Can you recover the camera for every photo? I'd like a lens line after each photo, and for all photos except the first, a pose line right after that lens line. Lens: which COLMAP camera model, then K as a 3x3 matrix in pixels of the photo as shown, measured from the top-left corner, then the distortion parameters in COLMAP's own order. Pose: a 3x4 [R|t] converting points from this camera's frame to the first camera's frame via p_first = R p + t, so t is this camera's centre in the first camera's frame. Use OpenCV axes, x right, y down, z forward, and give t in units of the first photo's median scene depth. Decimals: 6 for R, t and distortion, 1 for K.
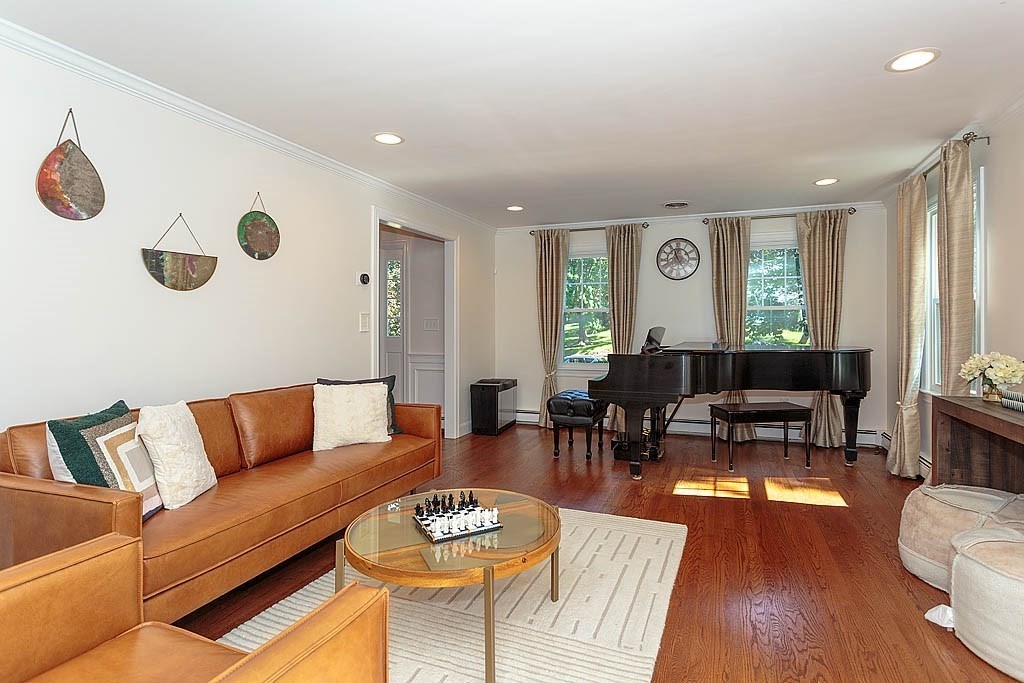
lens RADIAL K [[500.0, 0, 534.1], [0, 500.0, 328.5], [0, 0, 1]] dist [0.003795, 0.000771]
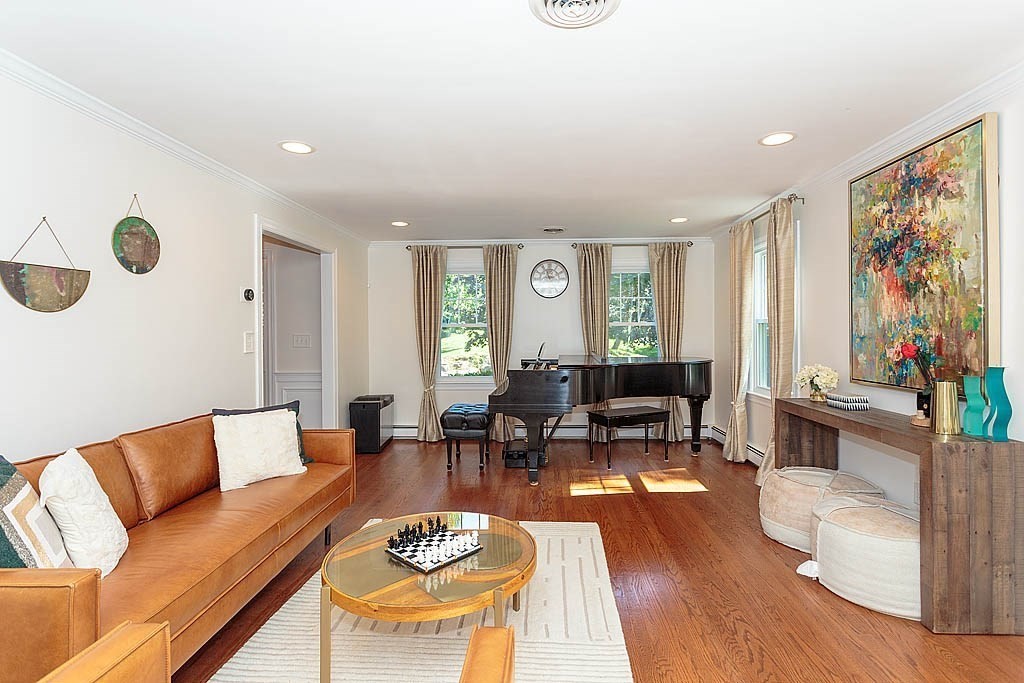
lens RADIAL K [[490.2, 0, 512.6], [0, 490.2, 338.1], [0, 0, 1]] dist [0.003513, 0.000097]
pose [[0.953058, -0.008851, 0.302658, -0.180217], [0.007256, 0.999953, 0.006395, -0.026692], [-0.302700, -0.003899, 0.953078, 0.006959]]
